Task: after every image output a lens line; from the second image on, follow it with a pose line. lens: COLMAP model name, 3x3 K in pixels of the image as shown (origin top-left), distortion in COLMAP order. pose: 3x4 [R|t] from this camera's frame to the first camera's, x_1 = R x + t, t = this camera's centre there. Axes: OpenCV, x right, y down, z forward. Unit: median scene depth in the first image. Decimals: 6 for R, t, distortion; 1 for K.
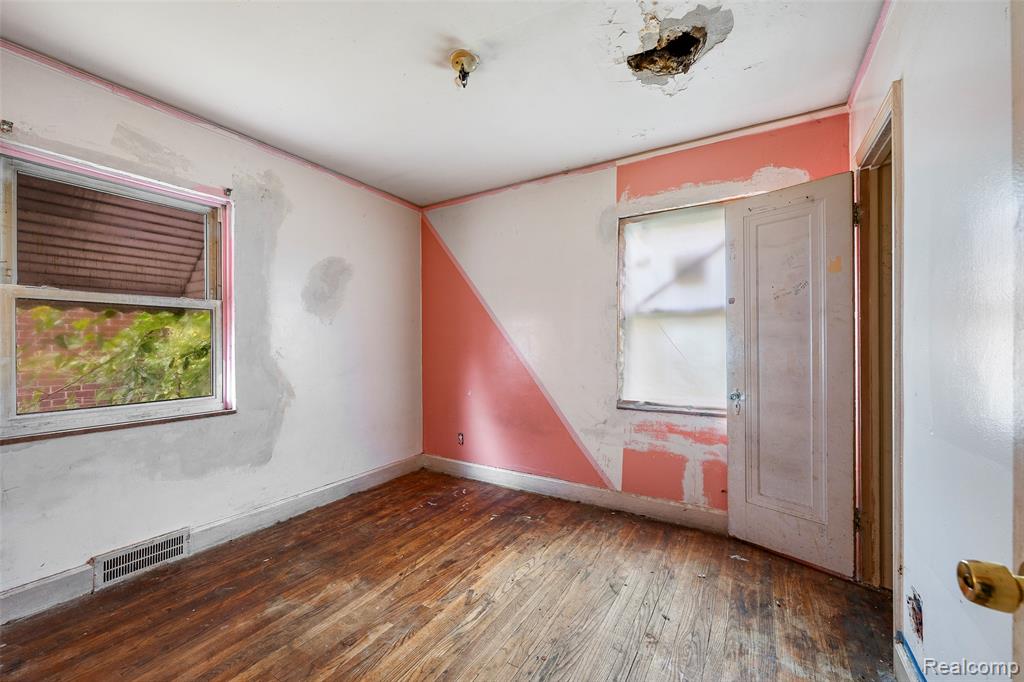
lens RADIAL K [[406.0, 0, 512.0], [0, 406.0, 341.0], [0, 0, 1]] dist [-0.008826, 0.000131]
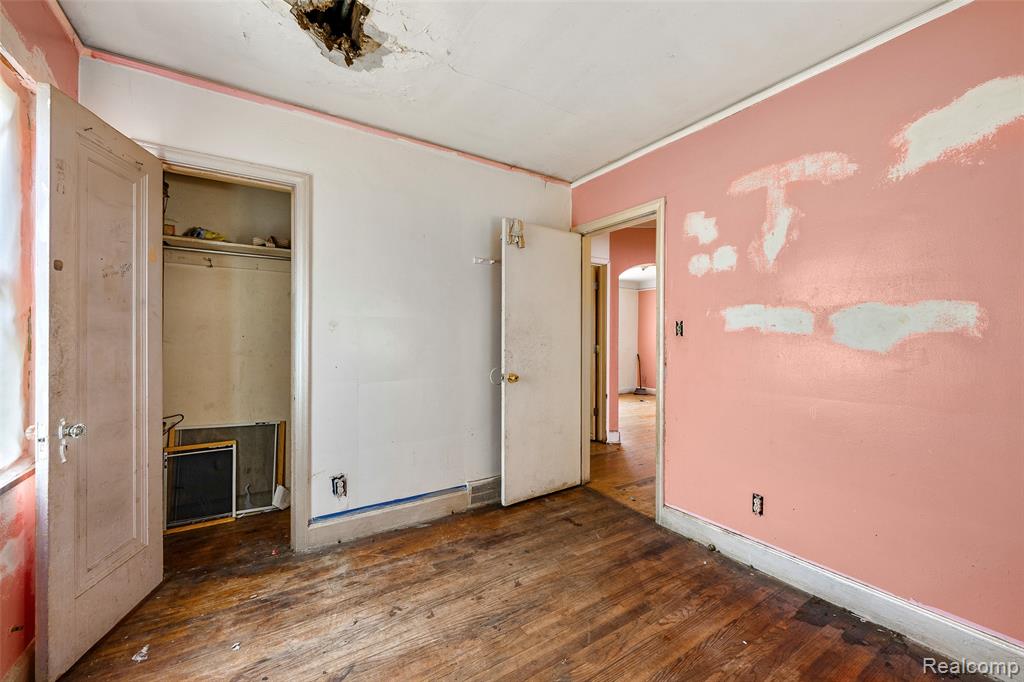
lens RADIAL K [[406.0, 0, 512.0], [0, 406.0, 341.0], [0, 0, 1]] dist [-0.008826, 0.000131]
pose [[-0.903346, -0.001330, 0.428910, -0.382890], [-0.000824, 0.999999, 0.001367, 0.007801], [-0.428911, 0.000881, -0.903346, 1.744472]]
